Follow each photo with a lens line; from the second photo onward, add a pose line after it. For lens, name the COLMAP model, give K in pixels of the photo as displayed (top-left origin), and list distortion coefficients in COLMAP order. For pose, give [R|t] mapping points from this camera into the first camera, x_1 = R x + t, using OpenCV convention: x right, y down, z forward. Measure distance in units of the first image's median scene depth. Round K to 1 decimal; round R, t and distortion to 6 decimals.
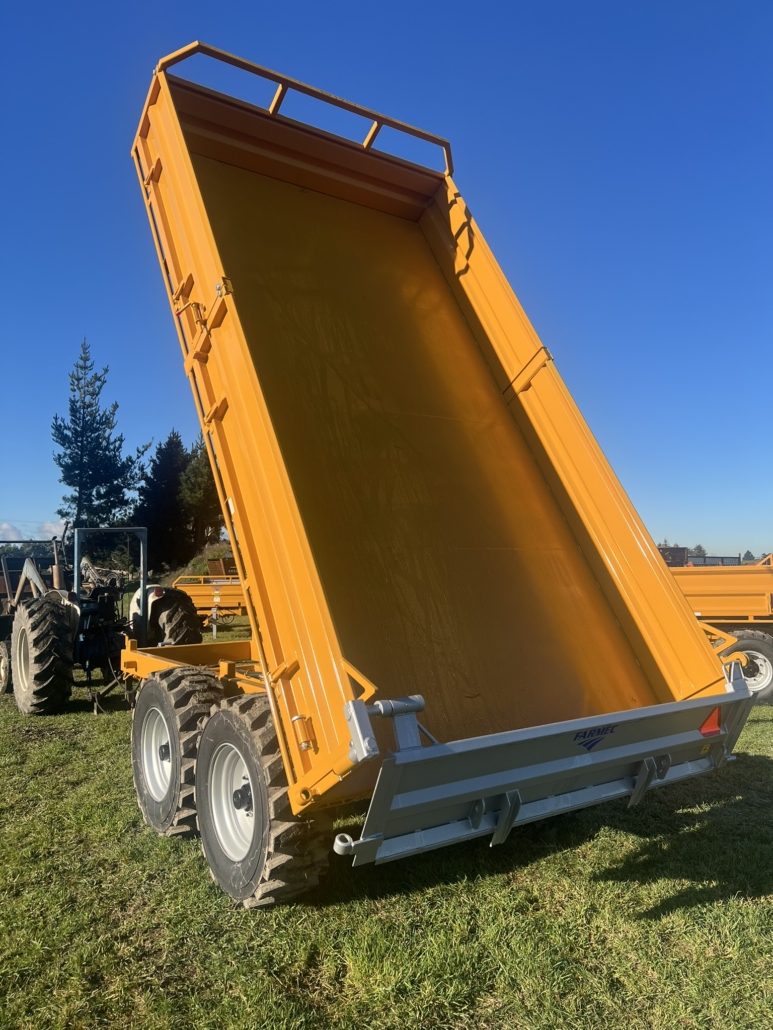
lens RADIAL K [[777.5, 0, 384.8], [0, 777.5, 518.4], [0, 0, 1]] dist [0.050150, -0.050964]
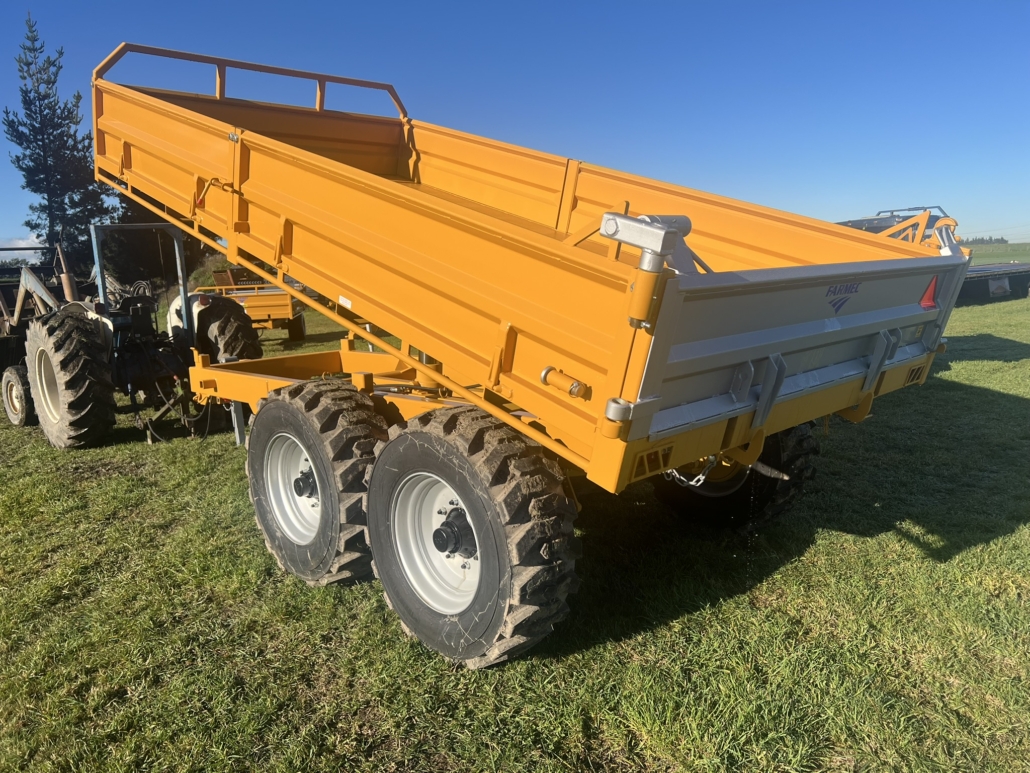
lens RADIAL K [[777.5, 0, 509.3], [0, 777.5, 387.7], [0, 0, 1]] dist [0.050150, -0.050964]
pose [[0.987902, -0.056759, 0.144321, -0.126714], [0.026050, 0.978128, 0.206365, 0.028407], [-0.152877, -0.200109, 0.967773, 0.150301]]
